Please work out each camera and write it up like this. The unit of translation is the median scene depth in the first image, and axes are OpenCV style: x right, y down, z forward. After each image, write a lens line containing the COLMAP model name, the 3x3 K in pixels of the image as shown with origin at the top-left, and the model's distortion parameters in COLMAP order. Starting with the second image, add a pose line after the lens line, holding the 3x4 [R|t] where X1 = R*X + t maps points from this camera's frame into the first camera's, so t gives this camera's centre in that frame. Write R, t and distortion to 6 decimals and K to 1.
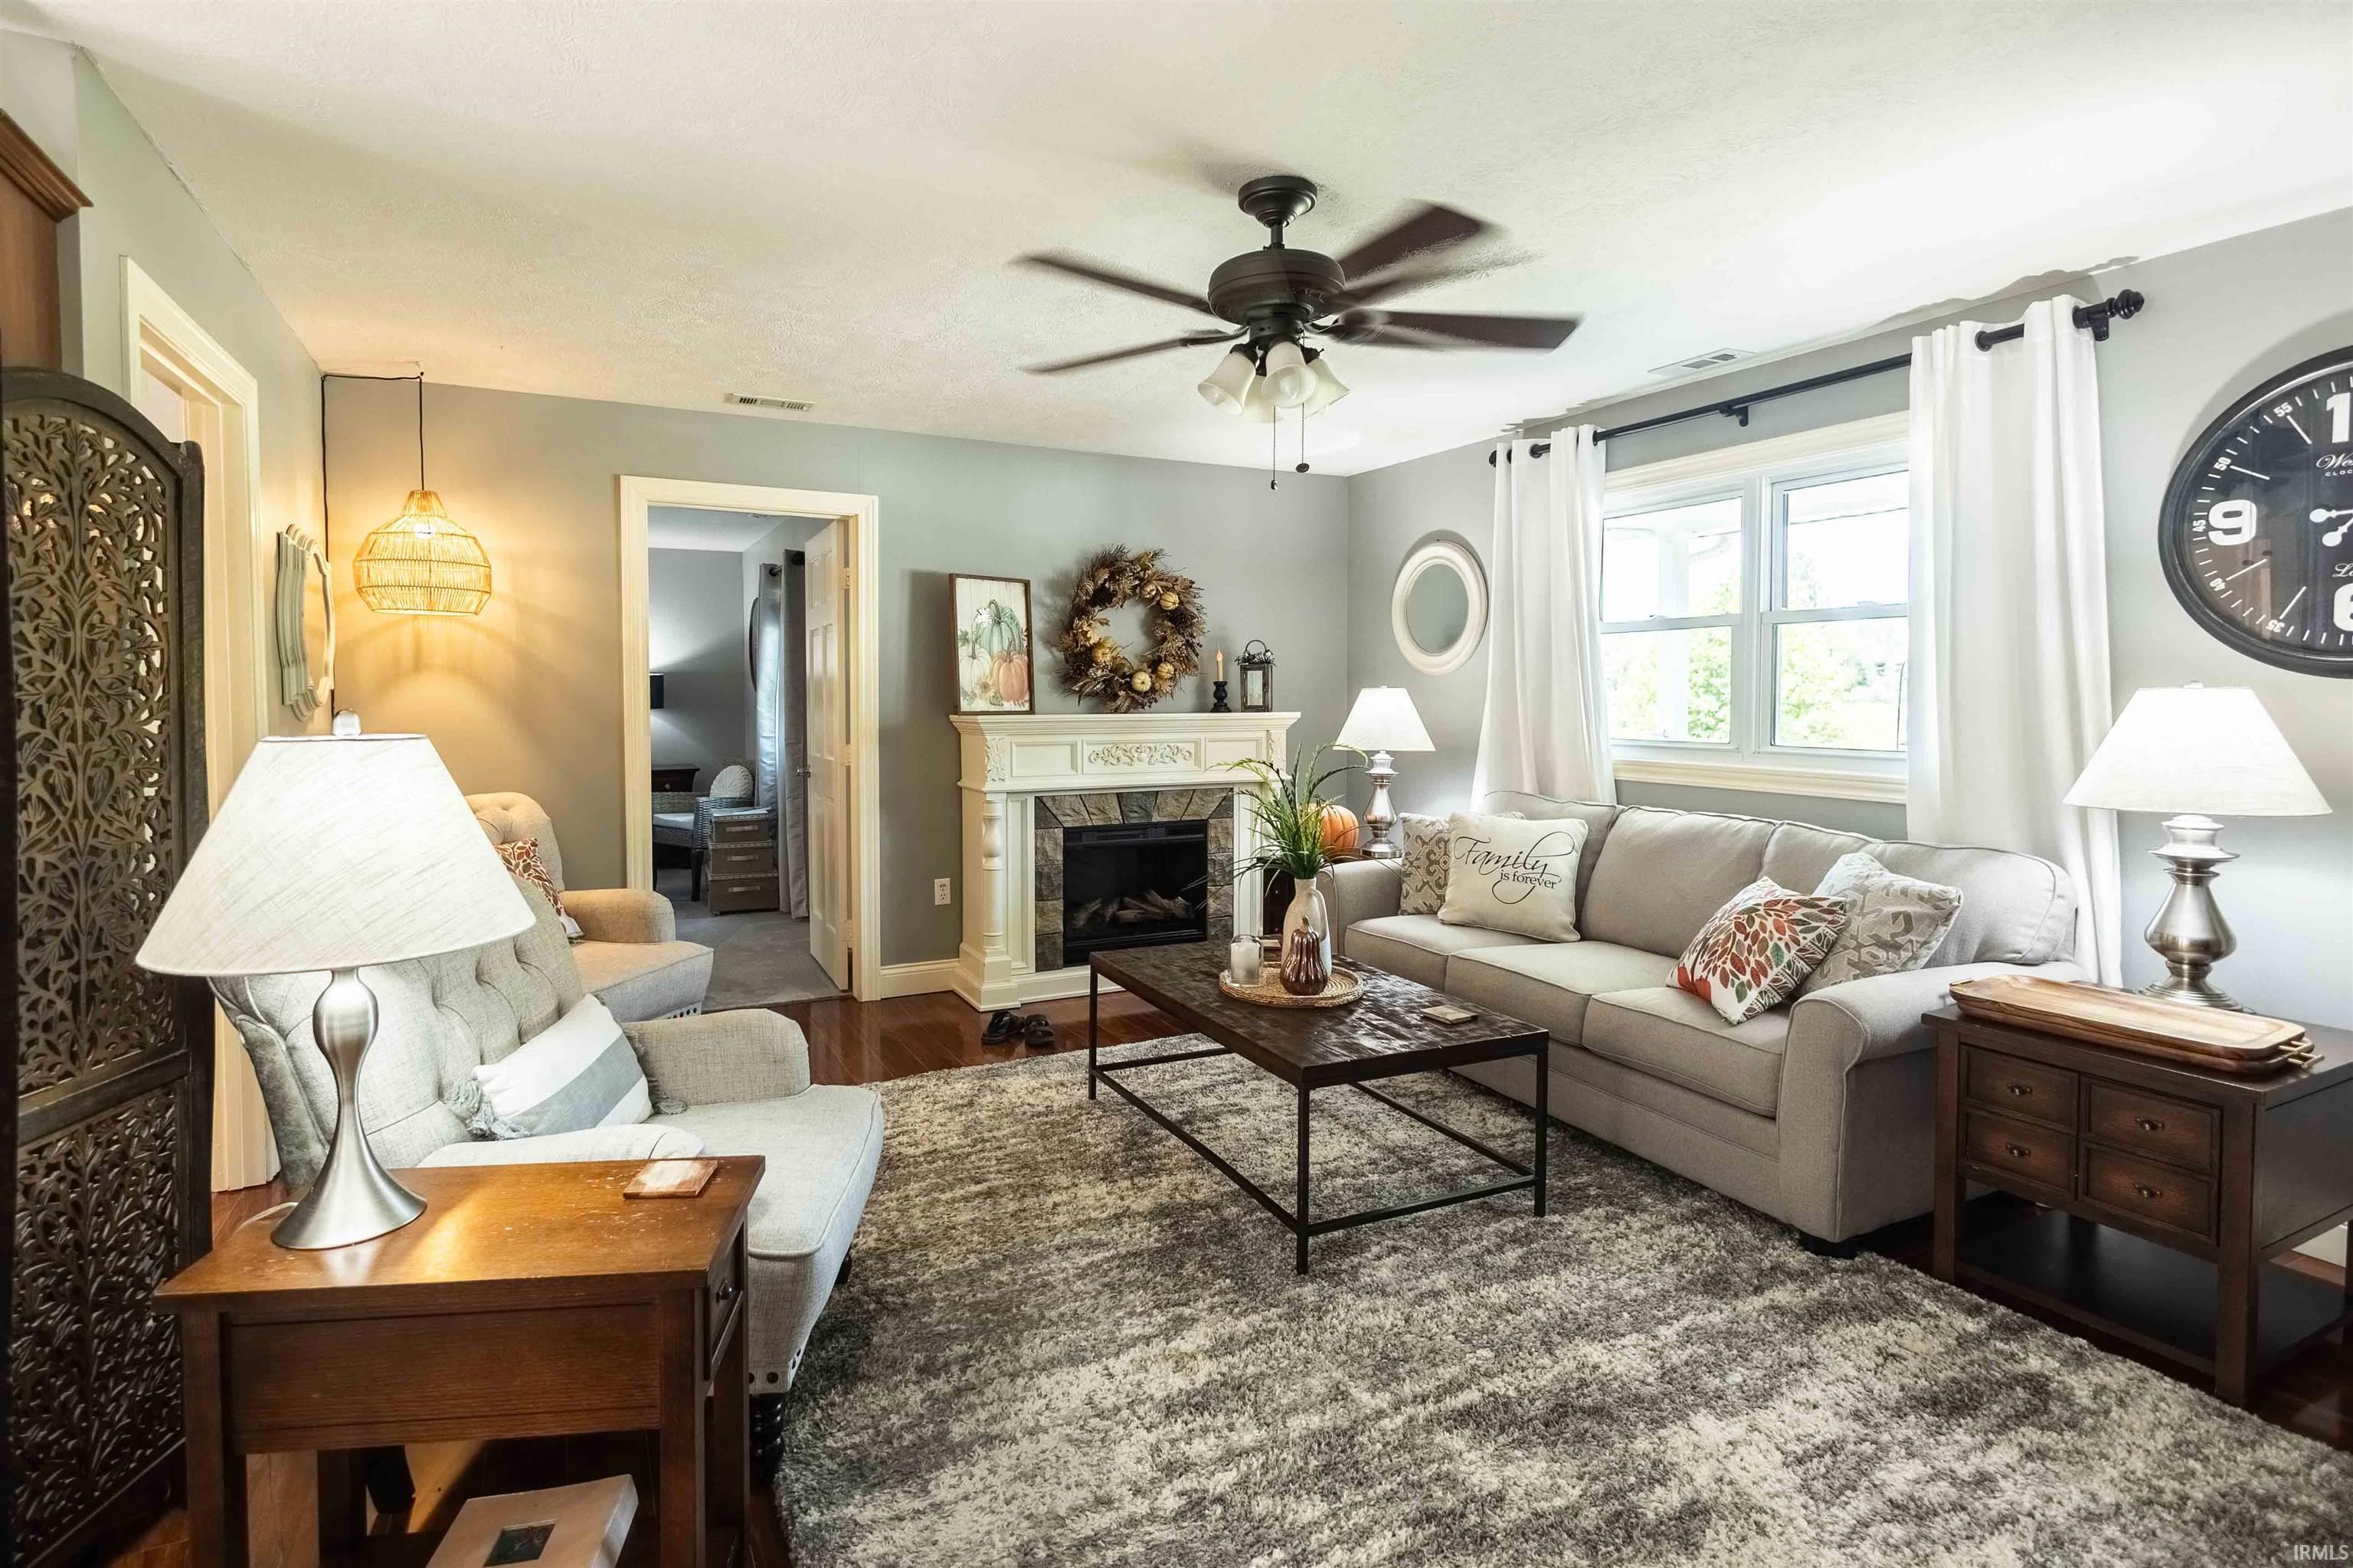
lens RADIAL K [[1152.1, 0, 1099.2], [0, 1152.1, 733.5], [0, 0, 1]] dist [0.016895, -0.000652]
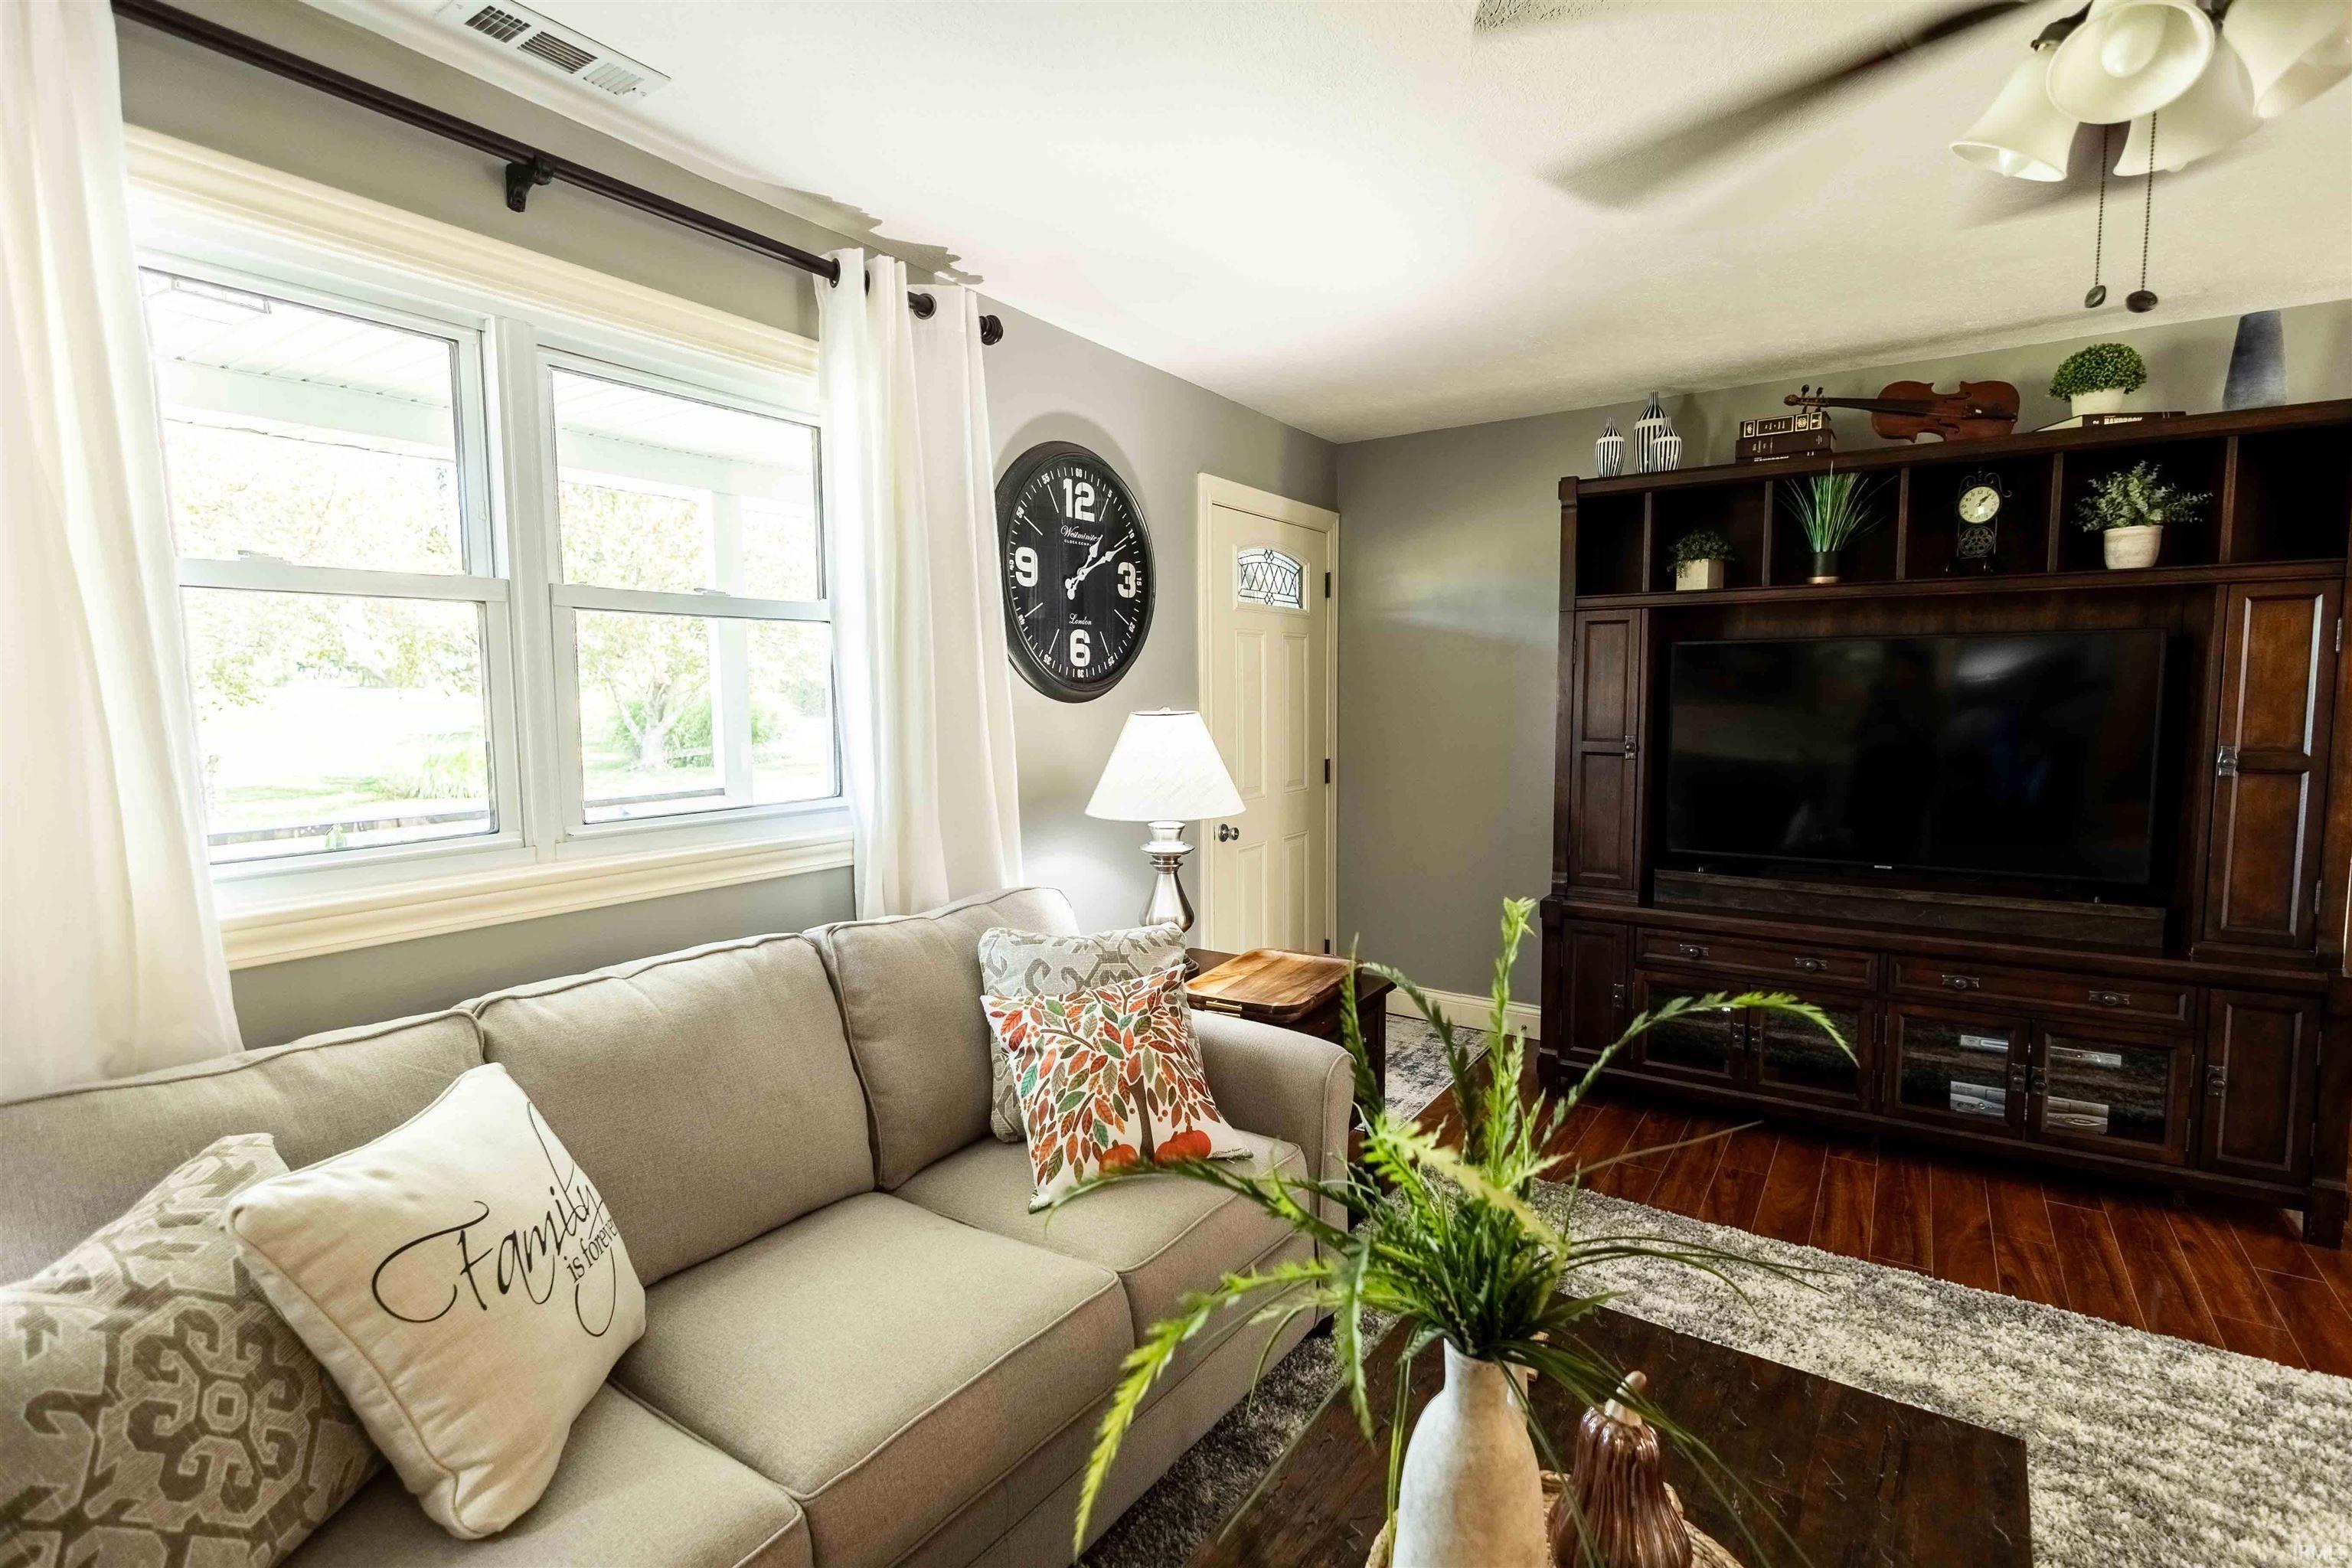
lens RADIAL K [[1097.7, 0, 1179.5], [0, 1097.7, 779.7], [0, 0, 1]] dist [0.014053, -0.001608]
pose [[-0.519439, -0.074365, 0.851266, -0.028129], [0.033190, 0.993698, 0.107061, -0.059105], [-0.853863, 0.083865, -0.513697, 1.024624]]
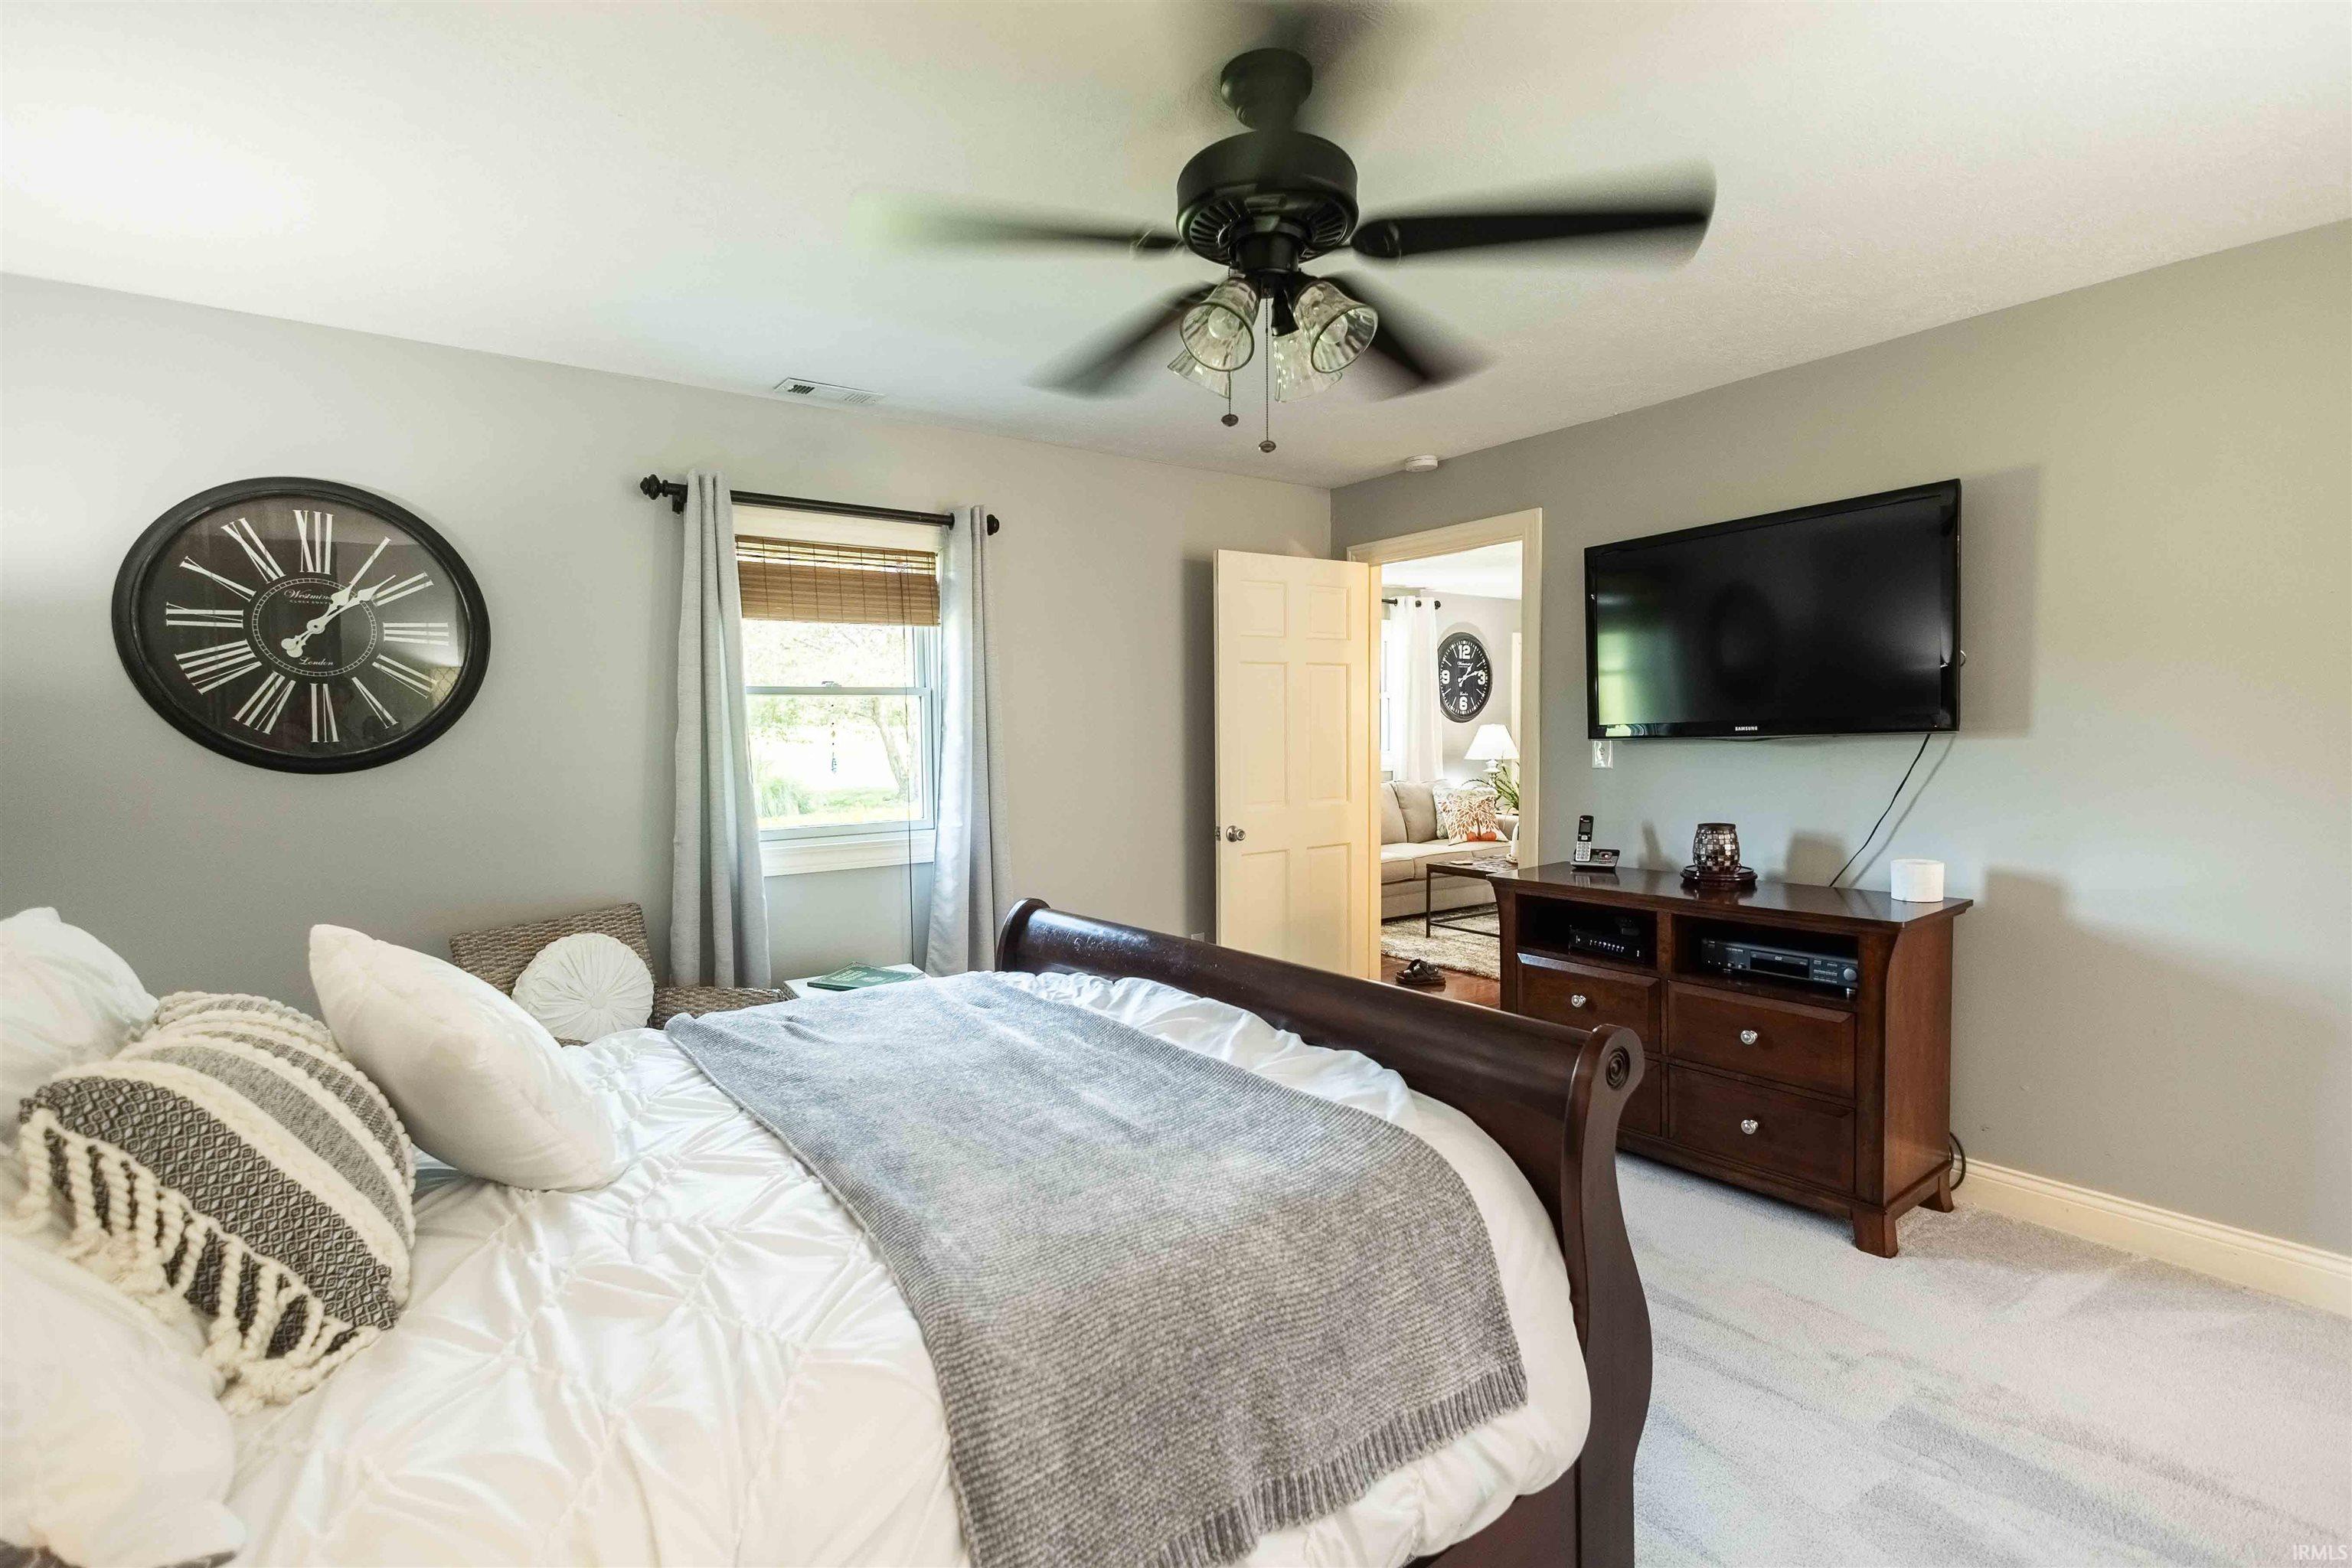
lens RADIAL K [[1097.7, 0, 1196.2], [0, 1097.7, 787.5], [0, 0, 1]] dist [0.014053, -0.001608]
pose [[-0.220561, -0.060194, 0.973514, -1.428703], [0.040034, 0.996694, 0.070698, -0.081037], [-0.974551, 0.054567, -0.217422, 1.722586]]
